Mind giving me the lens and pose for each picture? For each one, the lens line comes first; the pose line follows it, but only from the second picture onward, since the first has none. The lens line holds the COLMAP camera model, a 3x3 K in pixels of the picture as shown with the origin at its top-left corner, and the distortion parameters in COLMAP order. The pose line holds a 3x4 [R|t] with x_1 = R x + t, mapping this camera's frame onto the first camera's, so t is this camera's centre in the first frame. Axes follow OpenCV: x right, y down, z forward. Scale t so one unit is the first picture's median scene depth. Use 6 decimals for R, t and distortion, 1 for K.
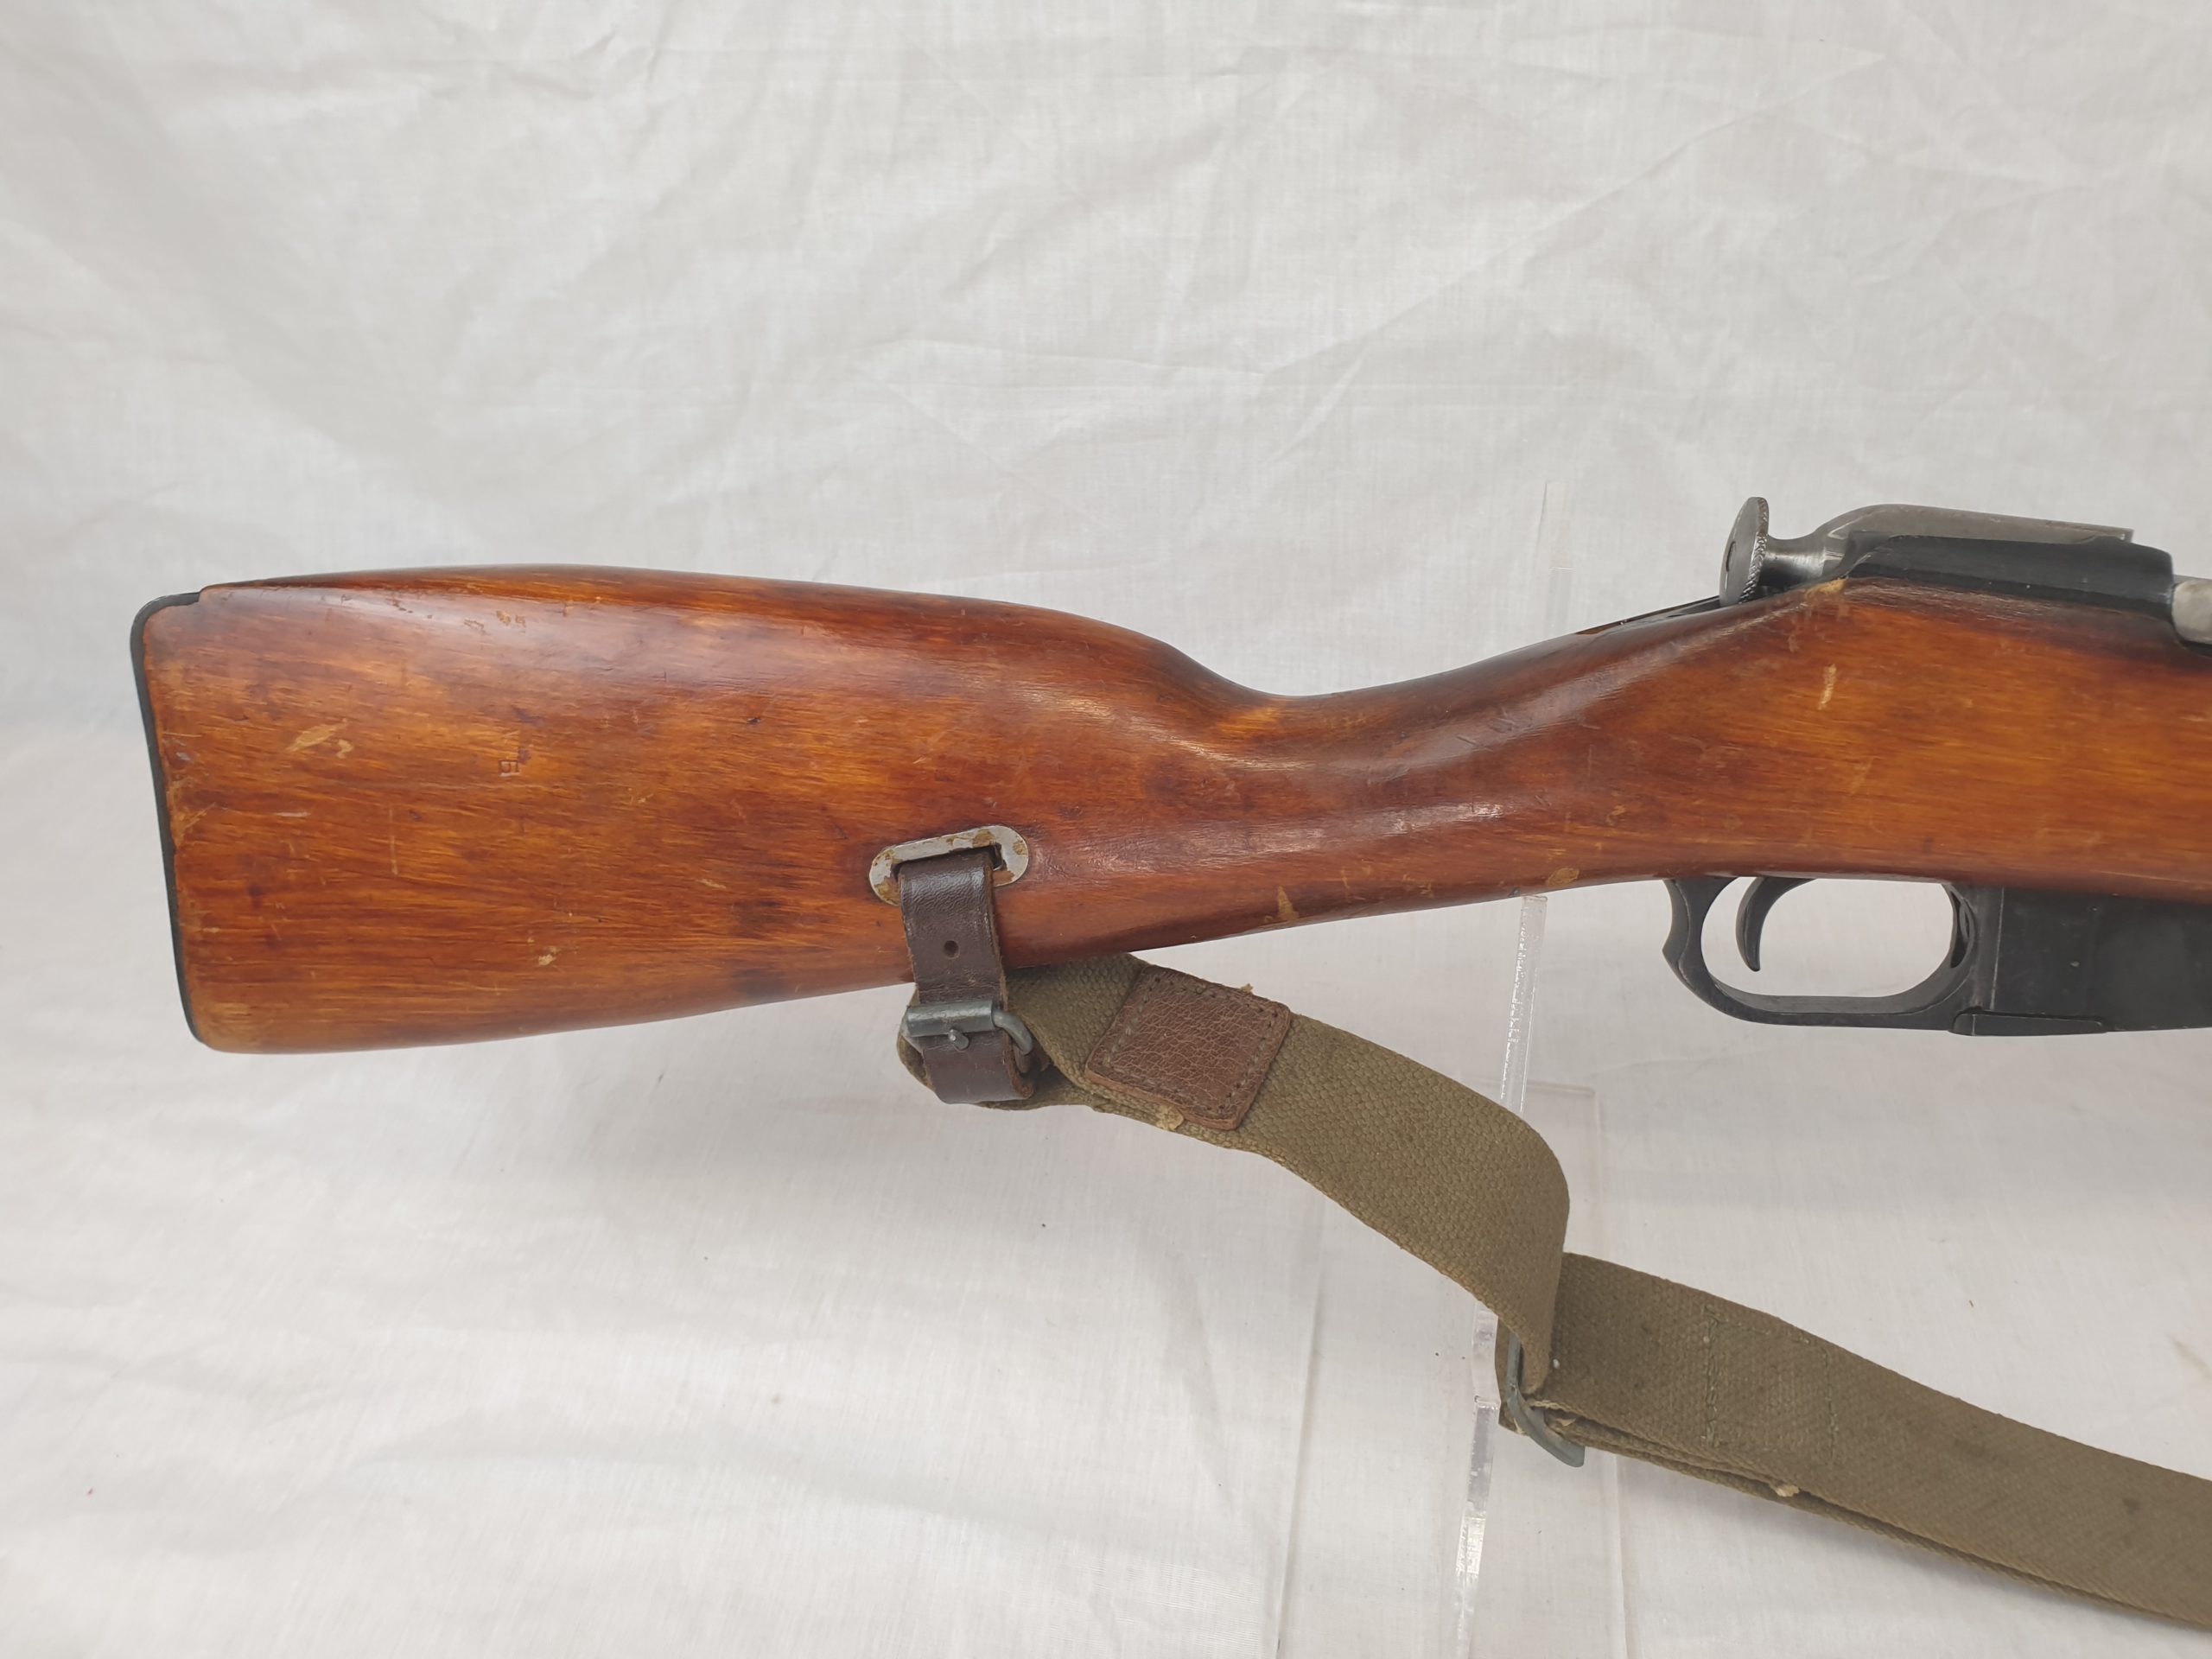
lens RADIAL K [[1787.0, 0, 1091.6], [0, 1787.0, 816.7], [0, 0, 1]] dist [-0.007134, 0.008363]
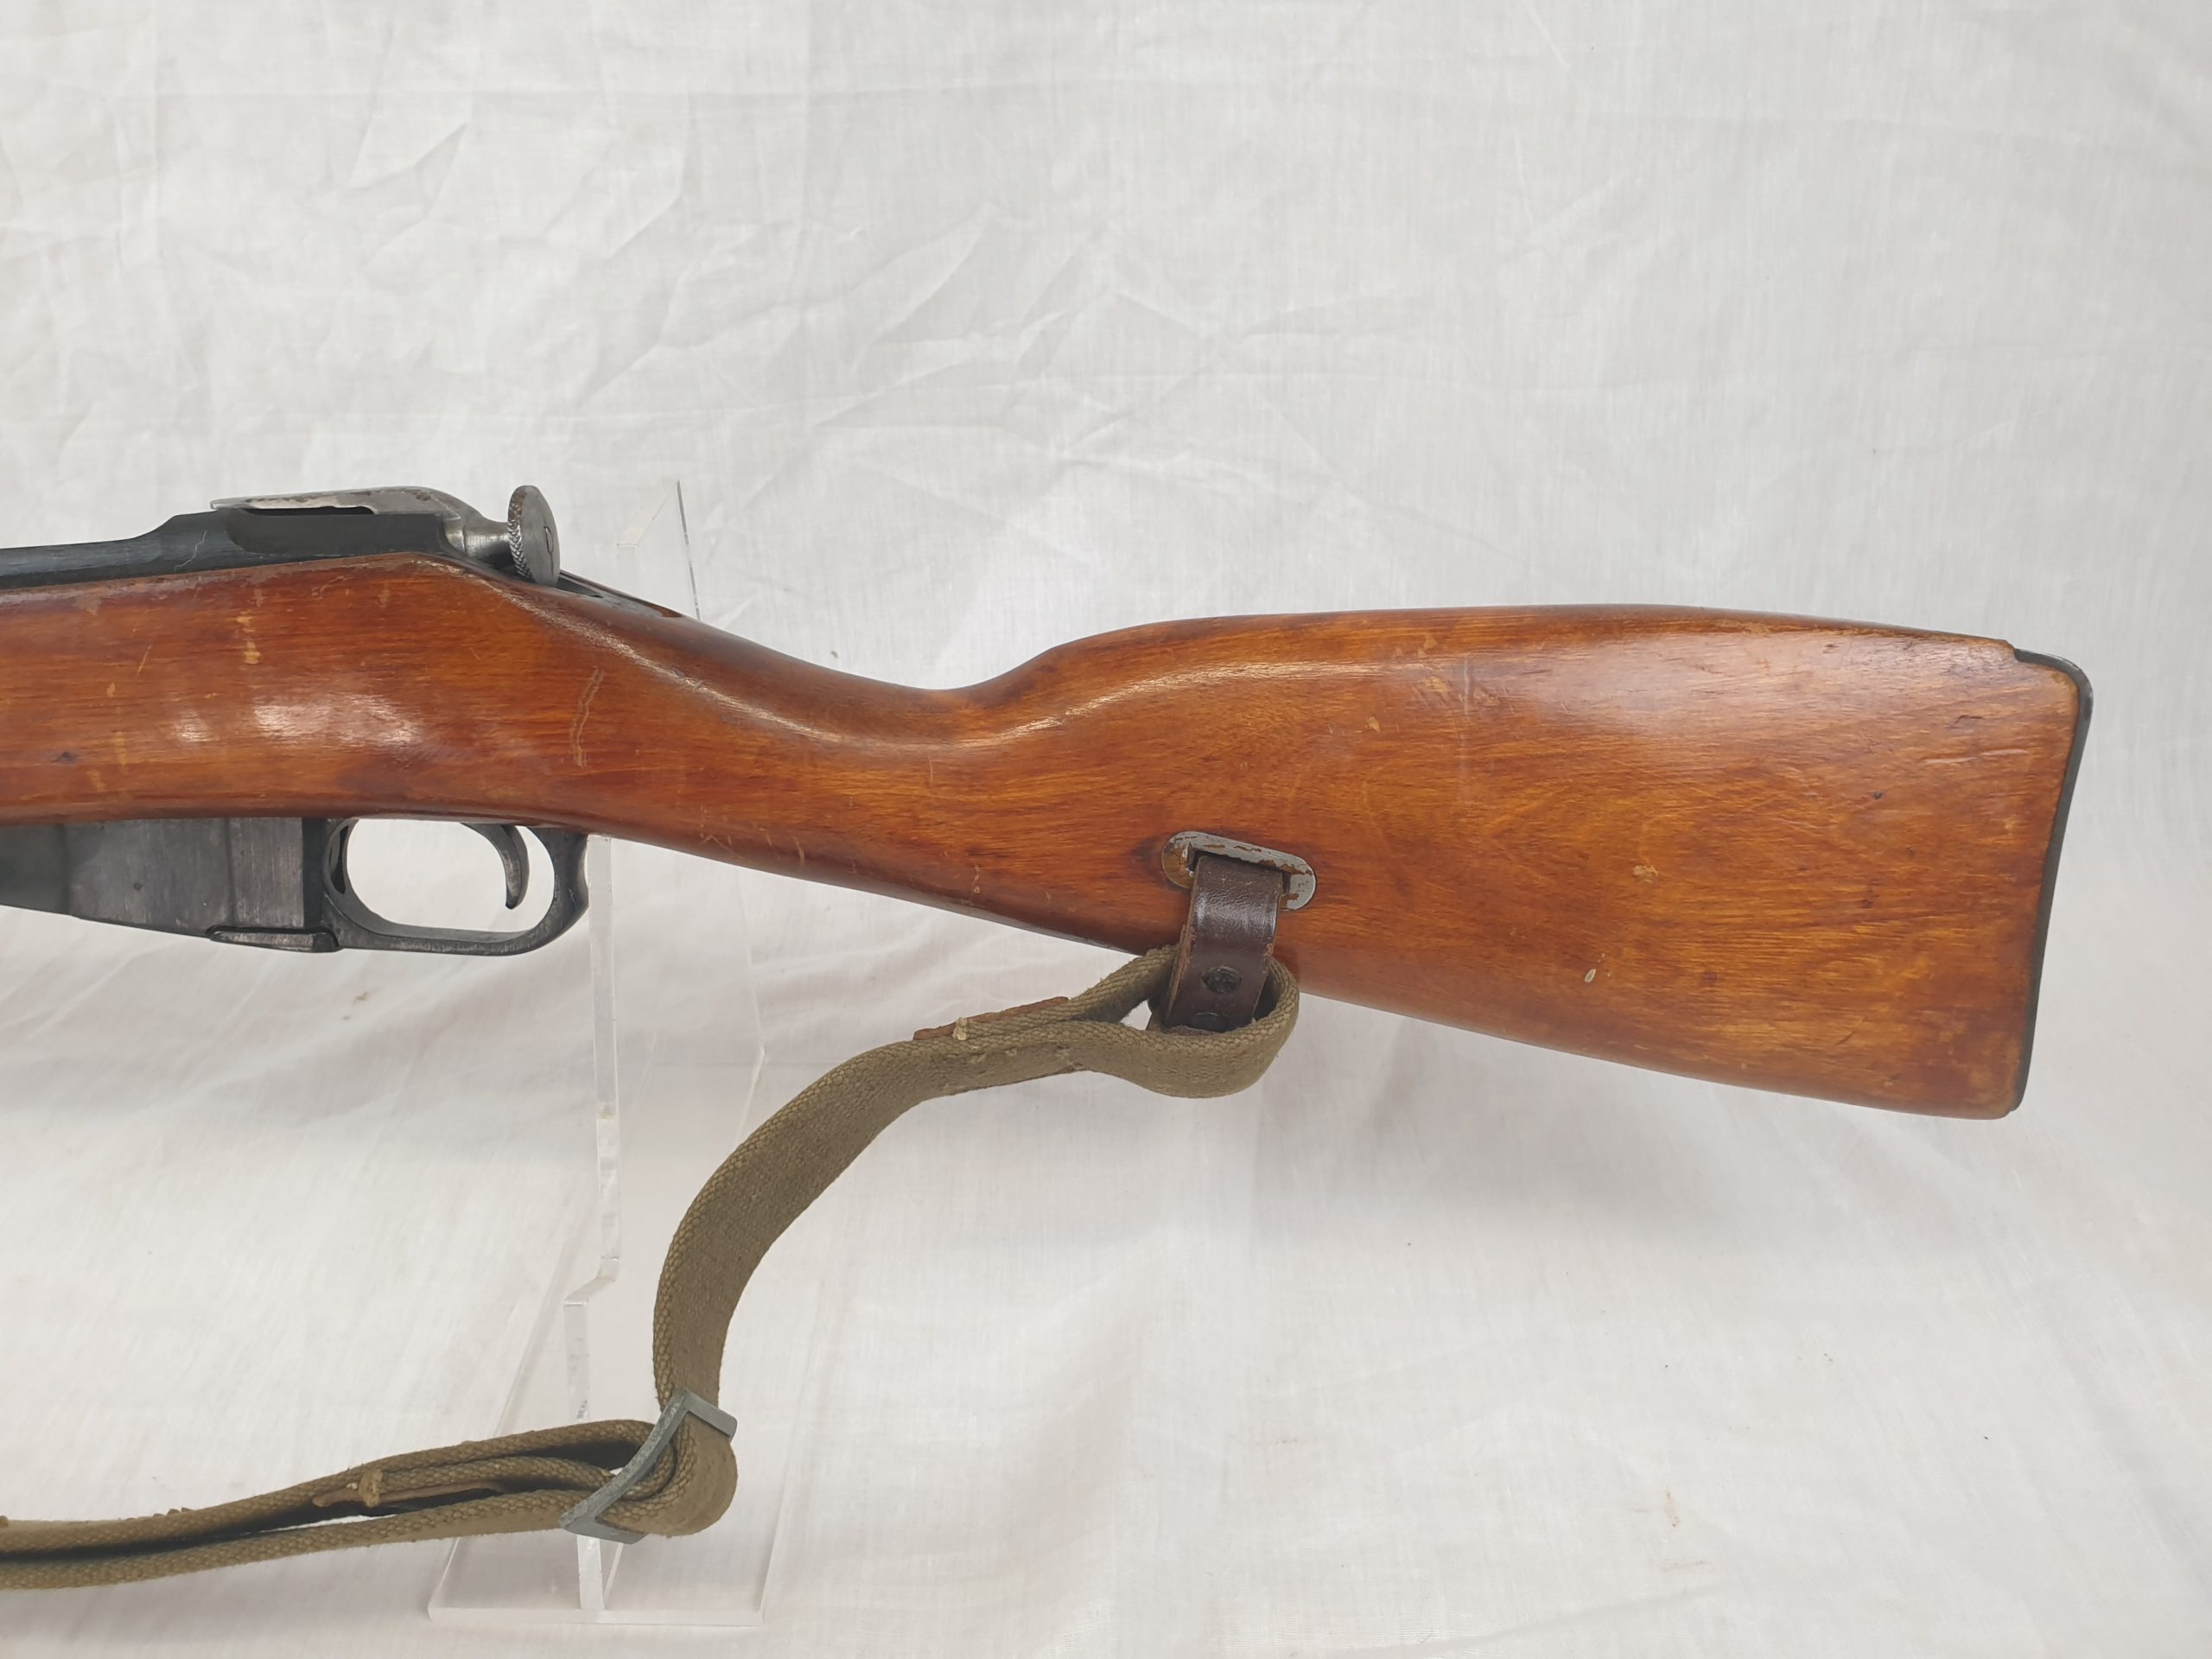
lens RADIAL K [[1787.0, 0, 1125.1], [0, 1787.0, 810.5], [0, 0, 1]] dist [-0.007134, 0.008363]
pose [[0.989528, -0.053706, 0.133975, 1.308934], [0.064203, 0.995092, -0.075303, 0.173208], [-0.129274, 0.083116, 0.988119, -0.220504]]
